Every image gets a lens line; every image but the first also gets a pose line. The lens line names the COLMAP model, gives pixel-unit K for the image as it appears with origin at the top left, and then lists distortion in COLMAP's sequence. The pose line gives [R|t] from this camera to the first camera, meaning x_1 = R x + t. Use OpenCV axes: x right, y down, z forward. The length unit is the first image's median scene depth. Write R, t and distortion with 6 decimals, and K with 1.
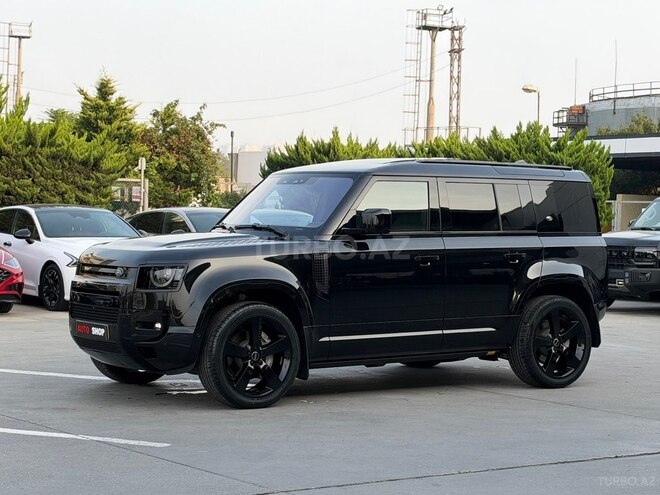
lens RADIAL K [[1510.9, 0, 326.5], [0, 1510.9, 245.2], [0, 0, 1]] dist [0.207788, 0.000000]
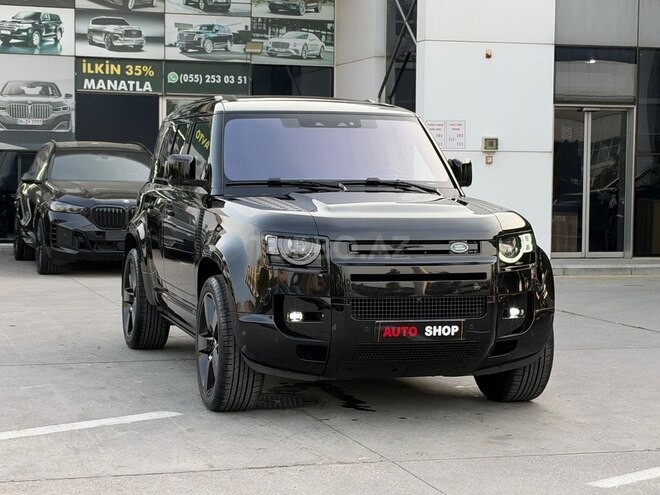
lens RADIAL K [[1510.9, 0, 325.0], [0, 1510.9, 244.6], [0, 0, 1]] dist [0.207788, 0.000000]
pose [[0.335534, -0.065089, 0.939777, -0.763371], [0.019337, 0.997876, 0.062209, -0.027895], [-0.941830, -0.002701, 0.336080, 0.722002]]
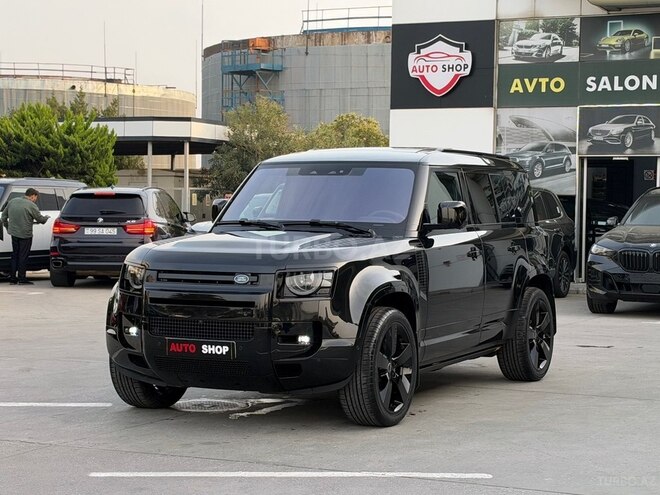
lens RADIAL K [[1510.9, 0, 325.4], [0, 1510.9, 248.1], [0, 0, 1]] dist [0.207788, 0.000000]
pose [[0.880000, -0.024635, 0.474334, -0.445114], [0.017892, 0.999665, 0.018724, -0.013322], [-0.474636, -0.007990, 0.880146, 0.199075]]
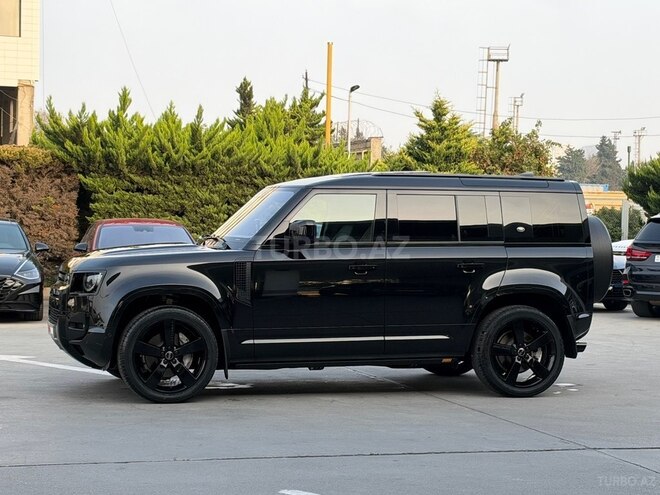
lens RADIAL K [[1510.9, 0, 324.7], [0, 1510.9, 248.0], [0, 0, 1]] dist [0.207788, 0.000000]
pose [[0.939466, -0.000117, -0.342642, 0.381413], [-0.003512, 0.999944, -0.009971, 0.005584], [0.342624, 0.010571, 0.939413, 0.008118]]
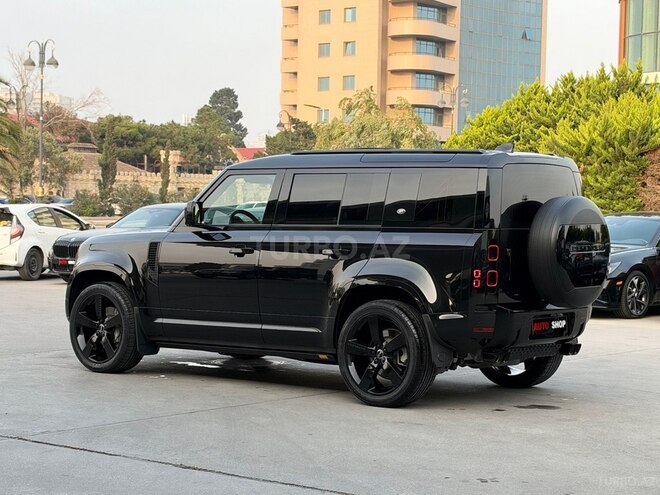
lens RADIAL K [[1510.9, 0, 325.9], [0, 1510.9, 249.2], [0, 0, 1]] dist [0.207788, 0.000000]
pose [[0.244850, 0.009513, -0.969514, 0.999570], [-0.032538, 0.999469, 0.001590, 0.004276], [0.969015, 0.031157, 0.245029, 0.772879]]
